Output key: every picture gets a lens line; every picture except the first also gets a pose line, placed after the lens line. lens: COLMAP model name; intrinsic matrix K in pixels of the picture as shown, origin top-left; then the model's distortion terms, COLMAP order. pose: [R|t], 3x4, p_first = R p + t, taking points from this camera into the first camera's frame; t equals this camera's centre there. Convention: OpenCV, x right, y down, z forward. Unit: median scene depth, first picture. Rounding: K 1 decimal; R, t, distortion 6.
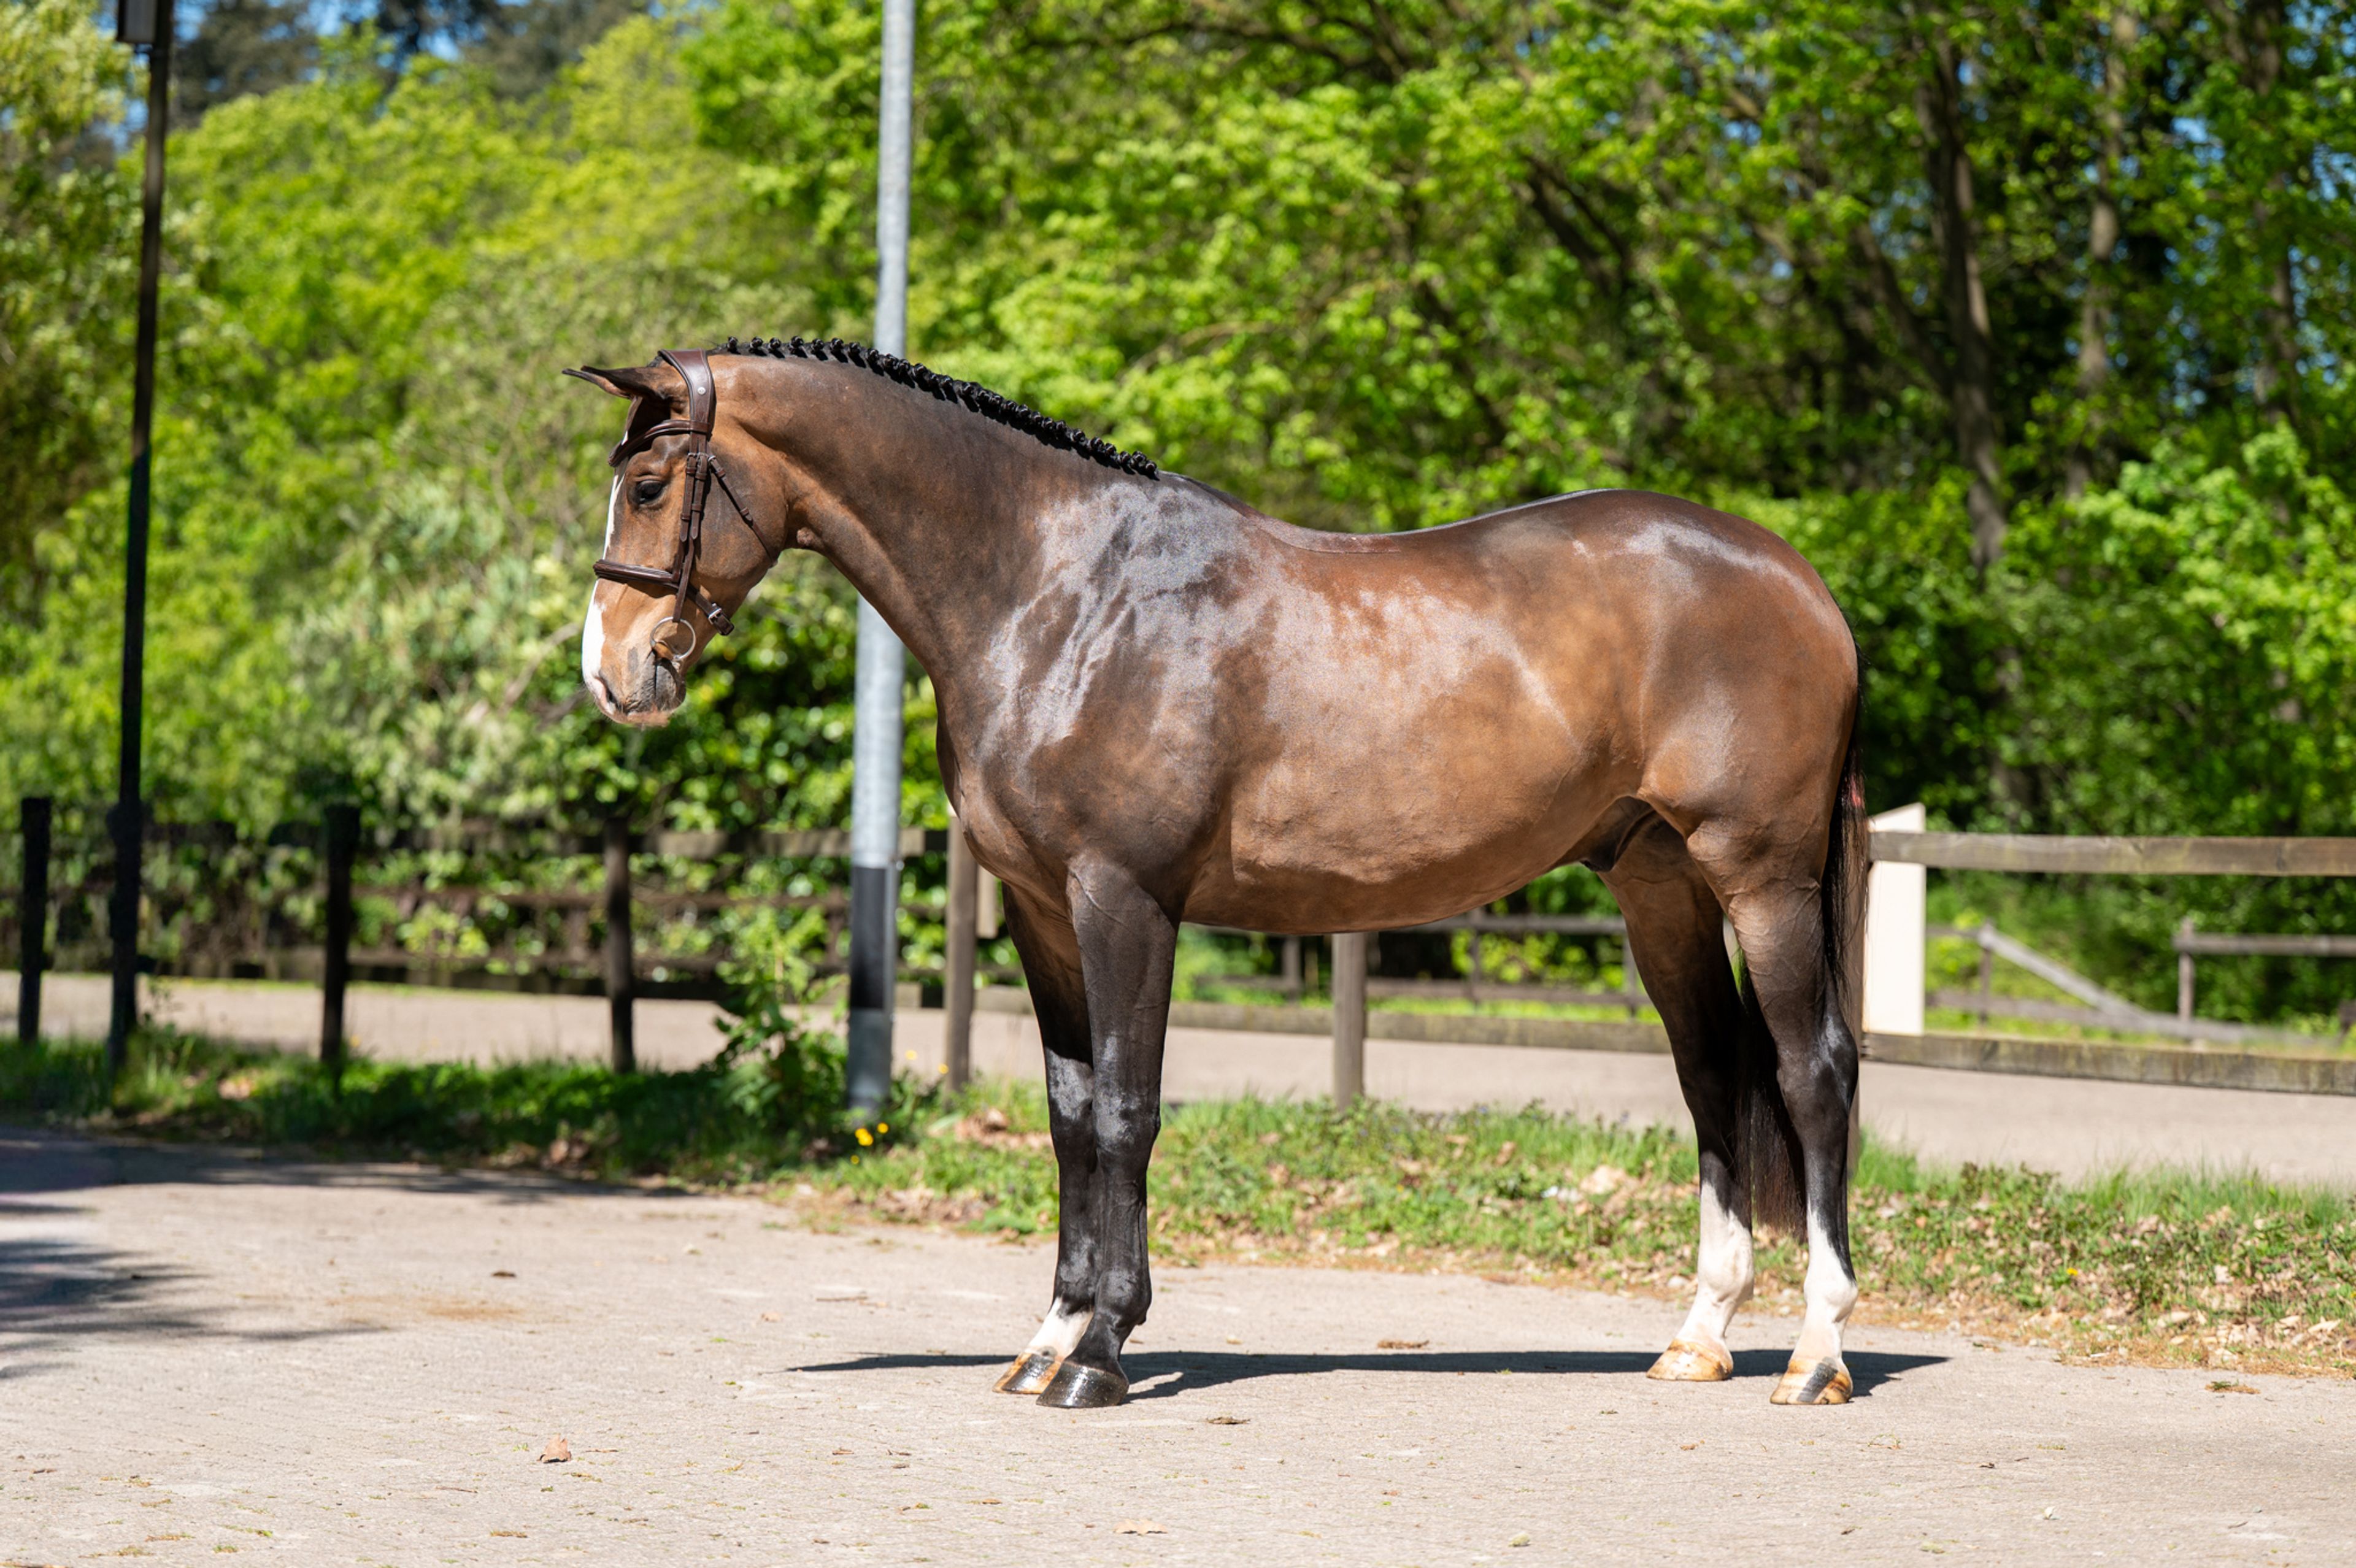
lens RADIAL K [[5652.7, 0, 1180.1], [0, 5652.7, 785.3], [0, 0, 1]] dist [-0.031221, 0.000000]
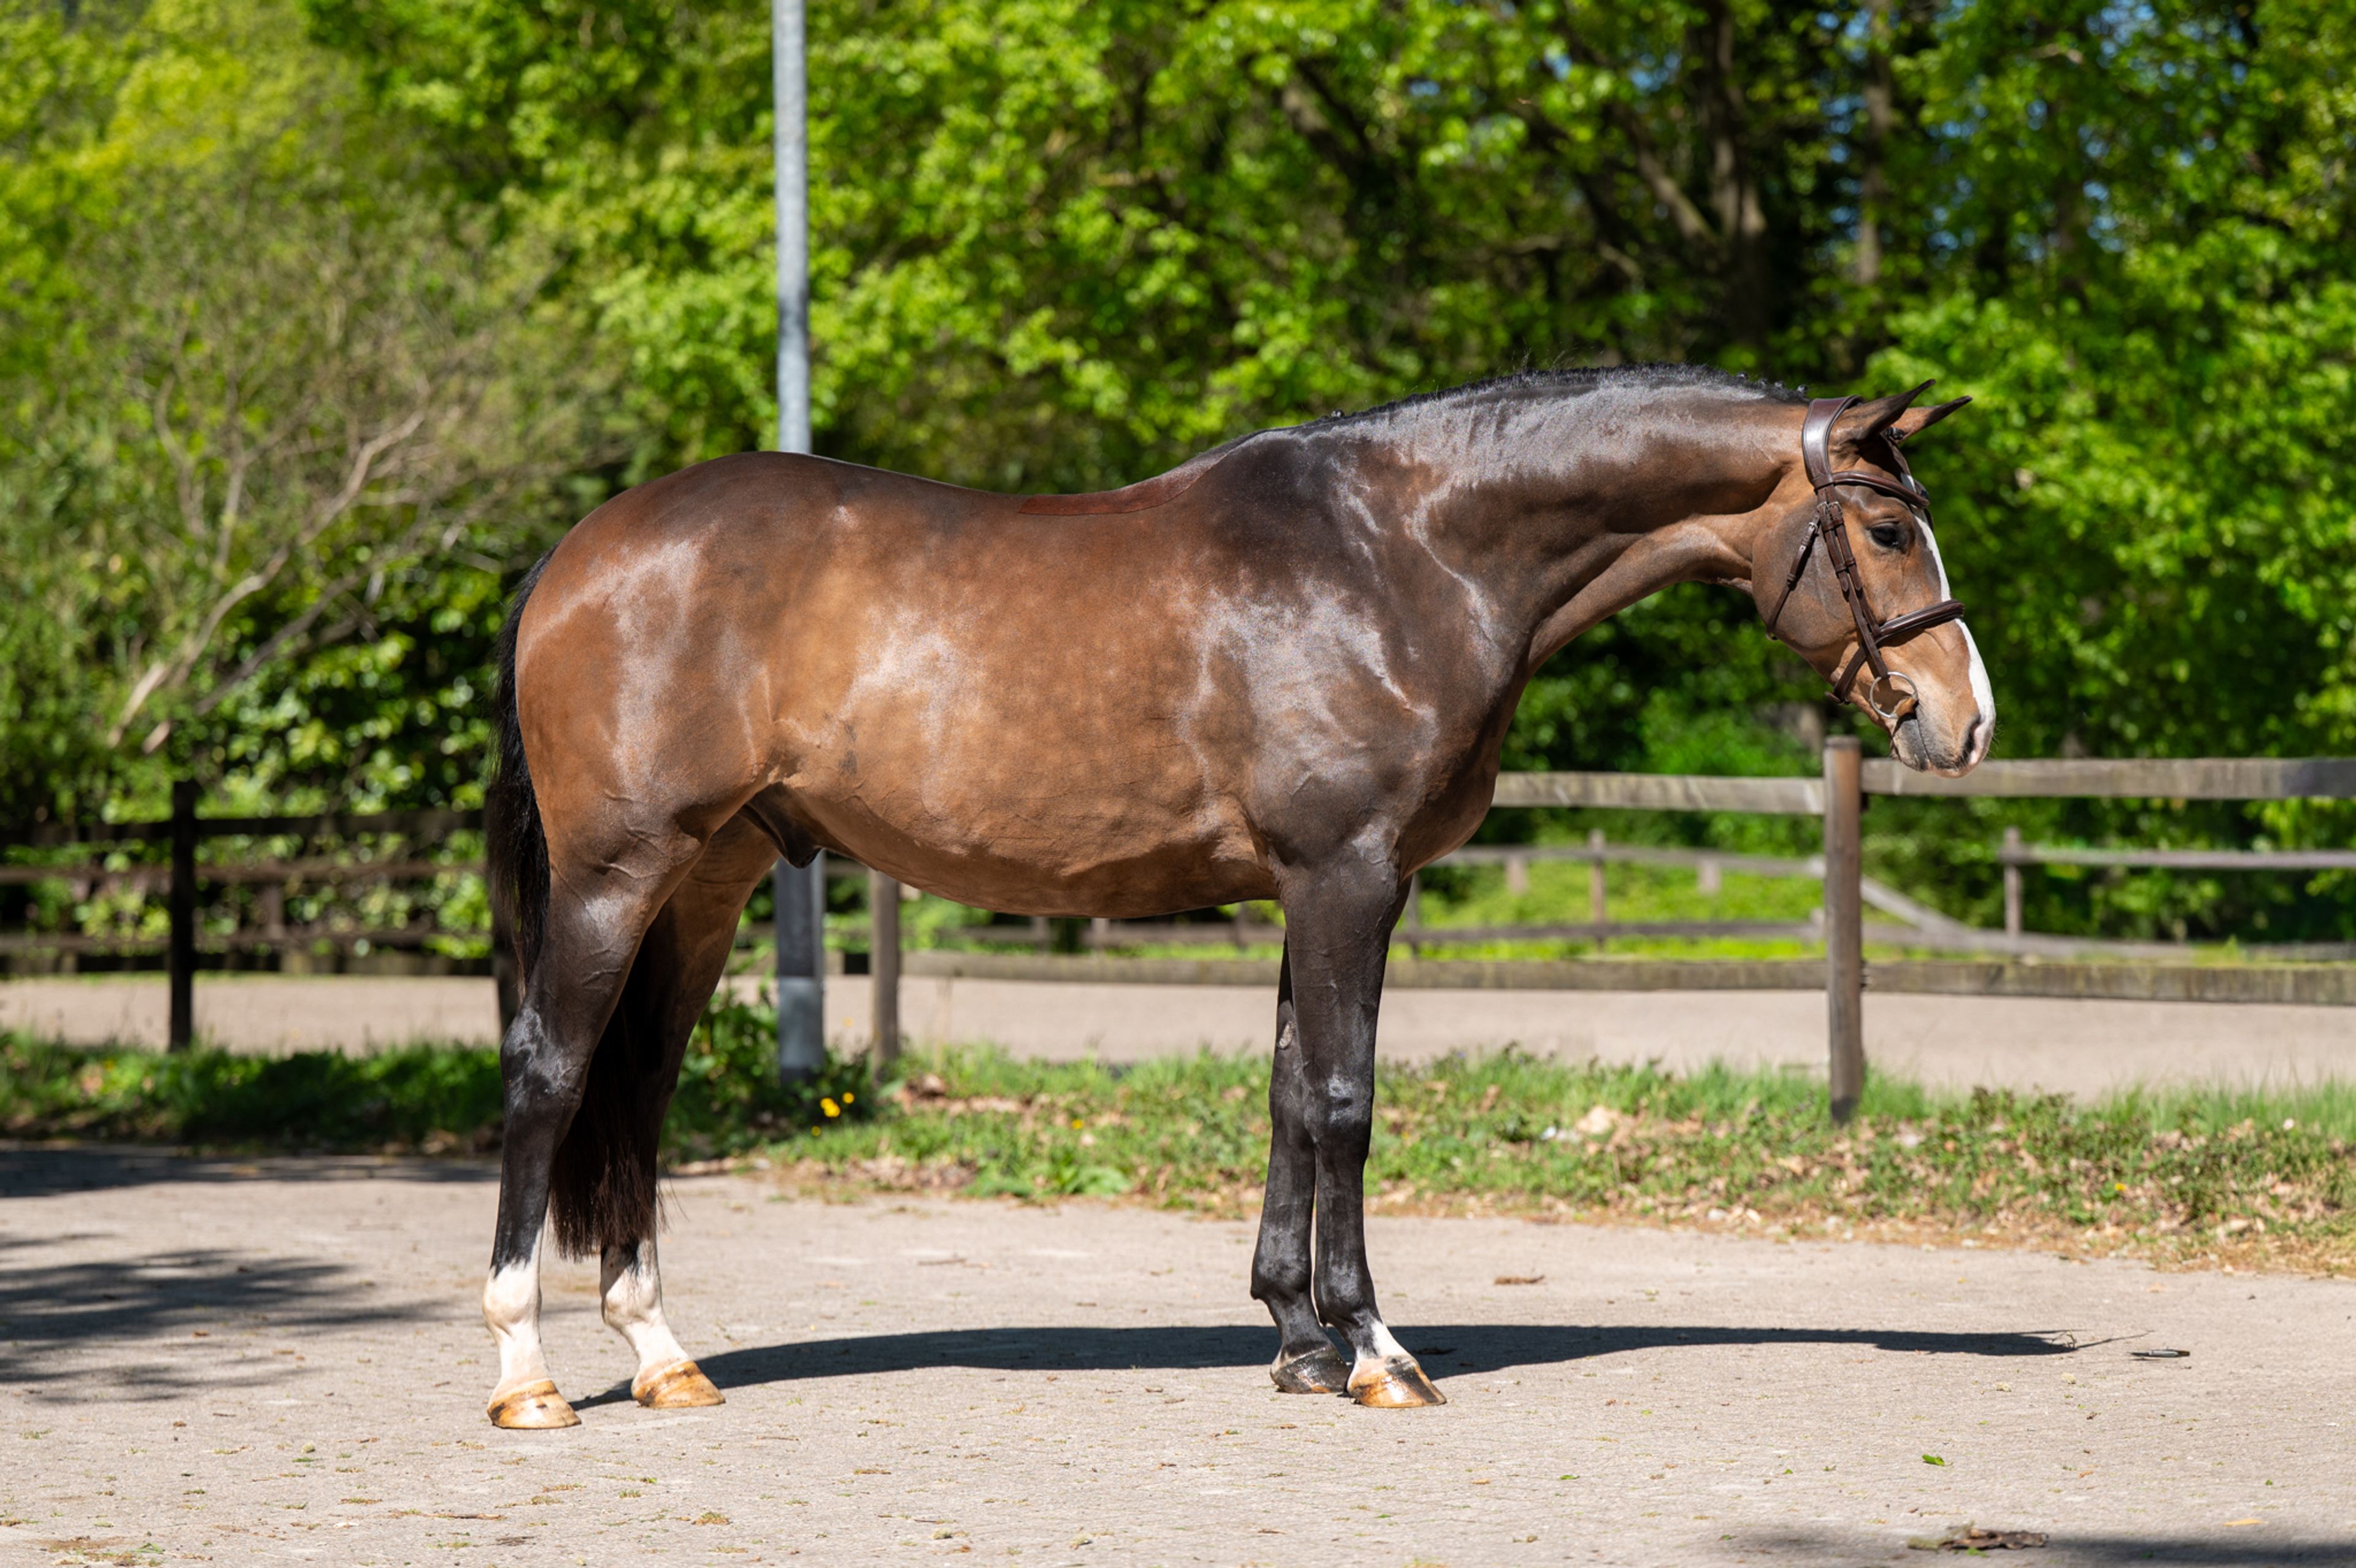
lens RADIAL K [[6181.7, 0, 1176.2], [0, 6181.7, 783.3], [0, 0, 1]] dist [-0.028715, 0.000000]
pose [[0.997793, -0.037942, 0.054490, -0.061814], [0.037331, 0.999229, 0.012172, -0.006267], [-0.054909, -0.010111, 0.998440, -0.095550]]
